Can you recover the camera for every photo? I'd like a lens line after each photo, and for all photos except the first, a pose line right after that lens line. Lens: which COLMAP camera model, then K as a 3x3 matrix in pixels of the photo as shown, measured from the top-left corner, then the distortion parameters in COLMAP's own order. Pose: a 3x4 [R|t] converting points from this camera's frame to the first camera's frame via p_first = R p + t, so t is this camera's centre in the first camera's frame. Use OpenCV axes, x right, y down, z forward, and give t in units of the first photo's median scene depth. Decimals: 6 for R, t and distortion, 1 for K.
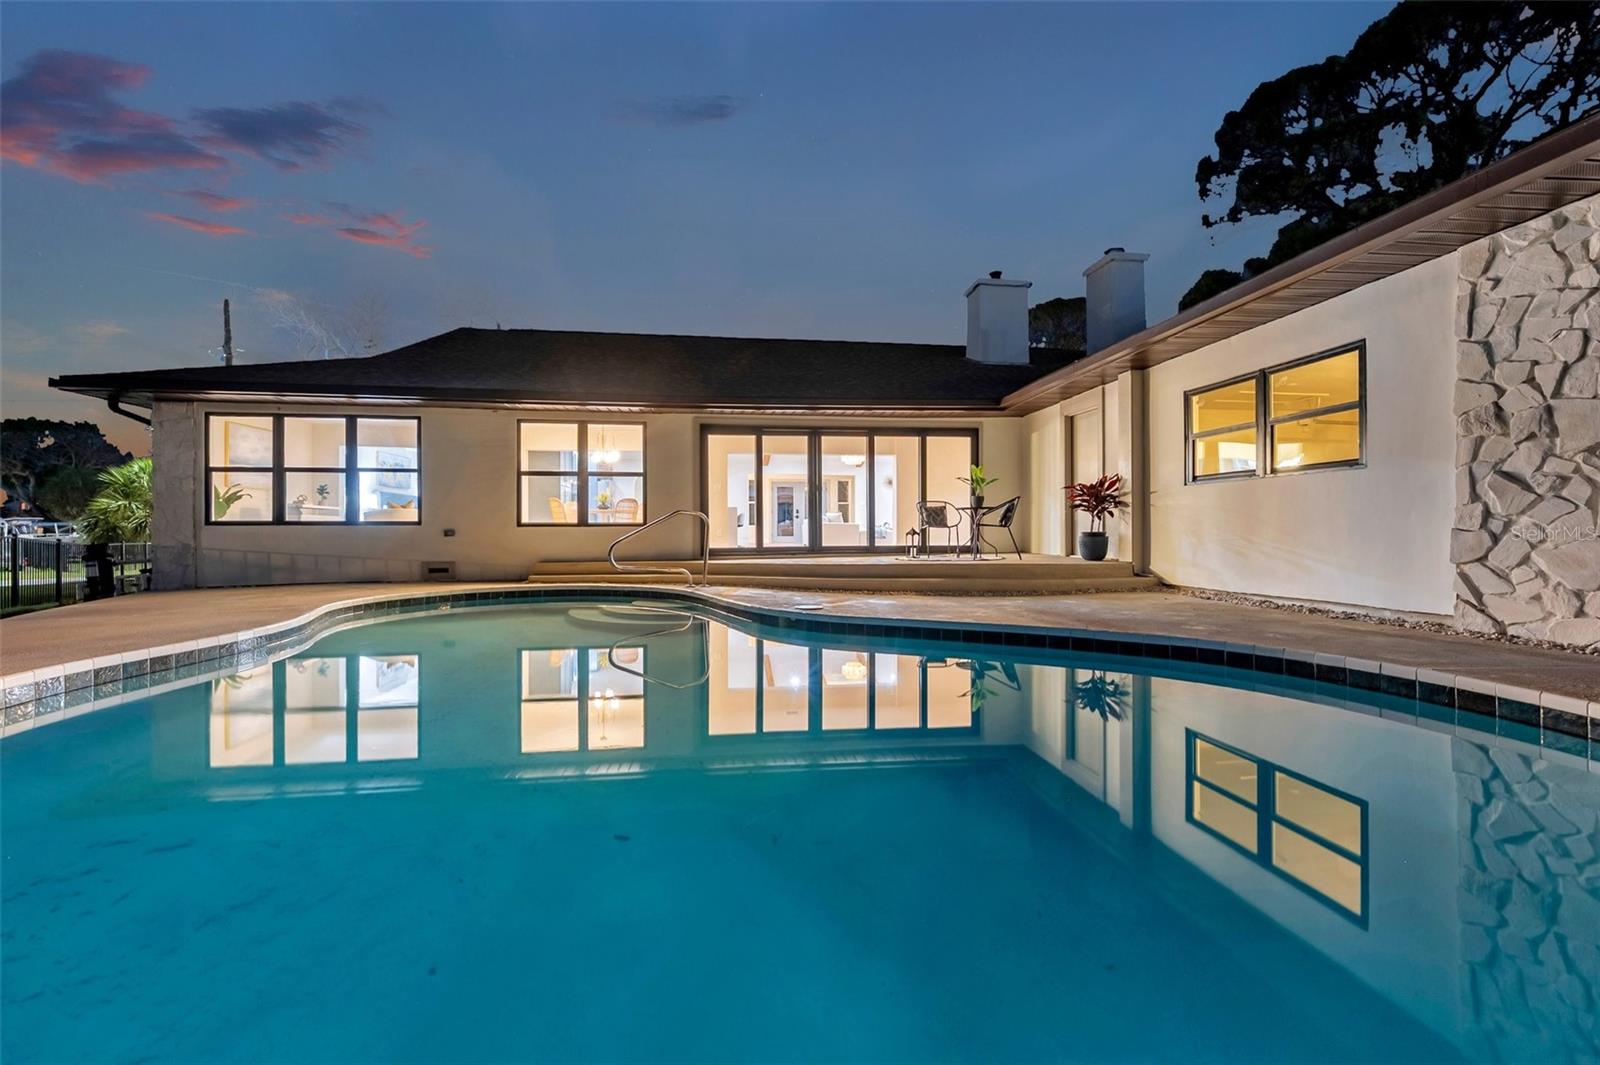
lens RADIAL K [[635.0, 0, 797.8], [0, 635.0, 528.9], [0, 0, 1]] dist [-0.000007, -0.000152]
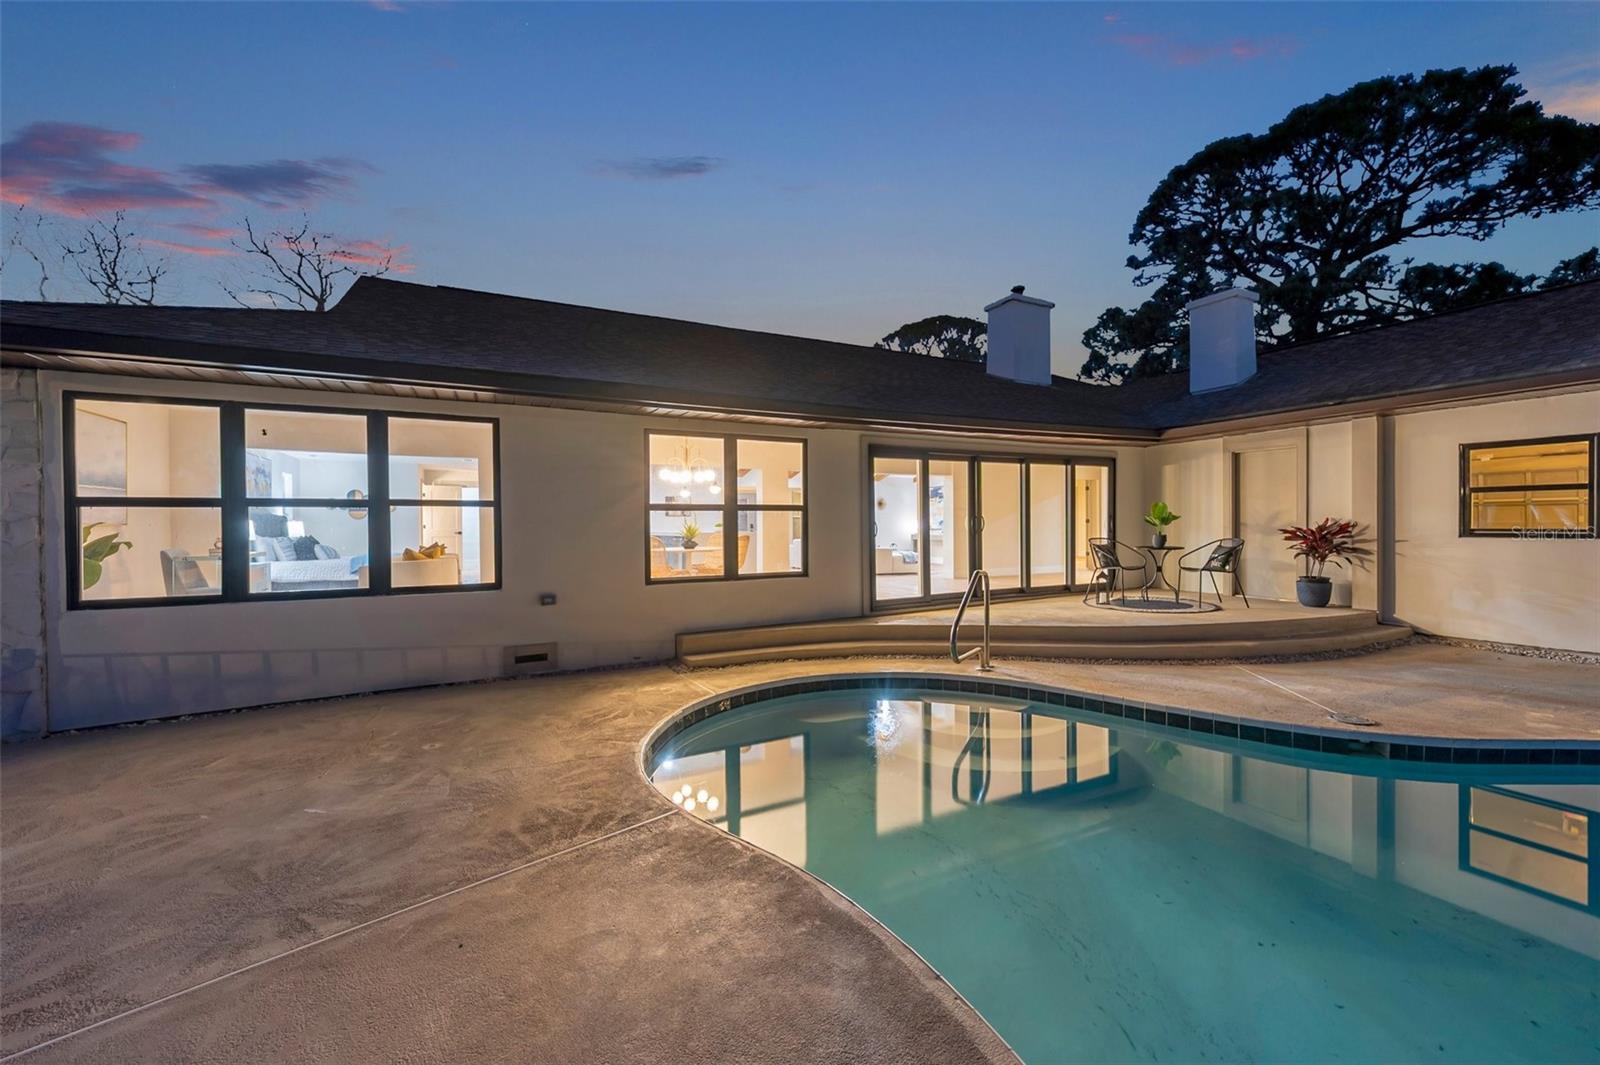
lens RADIAL K [[635.0, 0, 794.8], [0, 635.0, 530.4], [0, 0, 1]] dist [-0.000007, -0.000152]
pose [[0.940673, -0.008779, 0.339202, -0.532821], [0.004380, 0.999896, 0.013732, -0.072699], [-0.339287, -0.011431, 0.940613, 0.303237]]
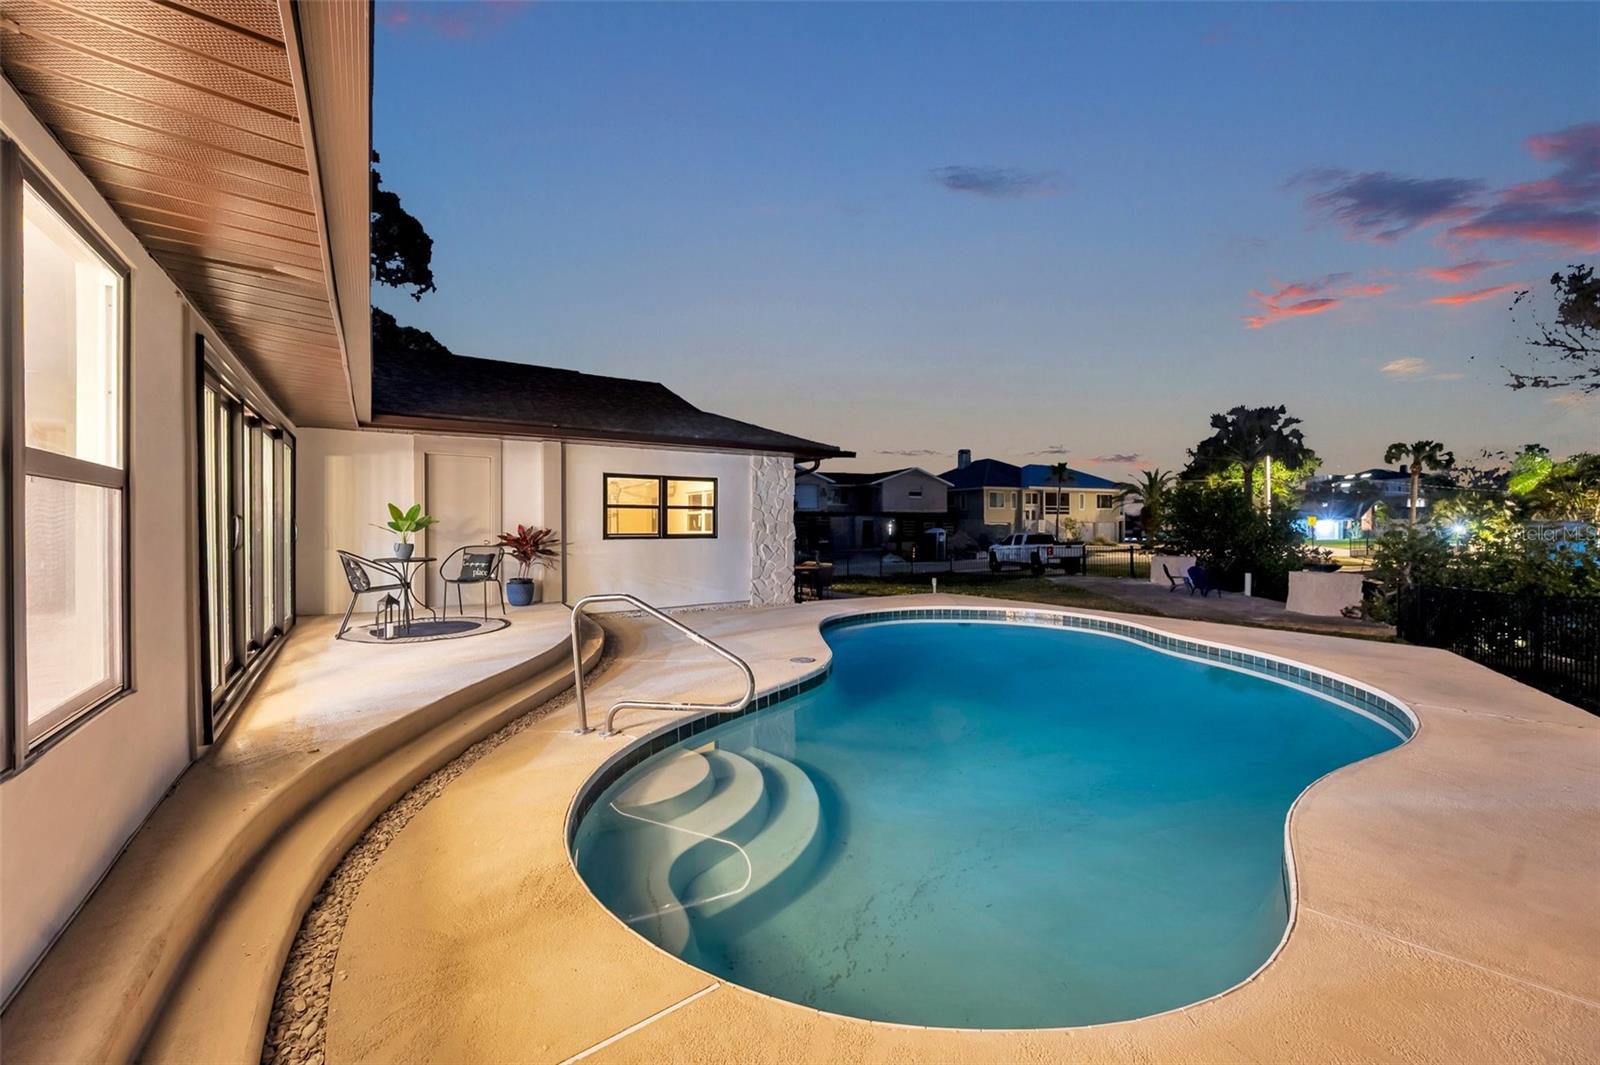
lens RADIAL K [[635.0, 0, 797.8], [0, 635.0, 530.0], [0, 0, 1]] dist [-0.000007, -0.000152]
pose [[-0.456776, -0.002875, 0.889577, -0.602546], [-0.000320, 0.999995, 0.003068, -0.070016], [-0.889581, 0.001117, -0.456775, 0.924975]]
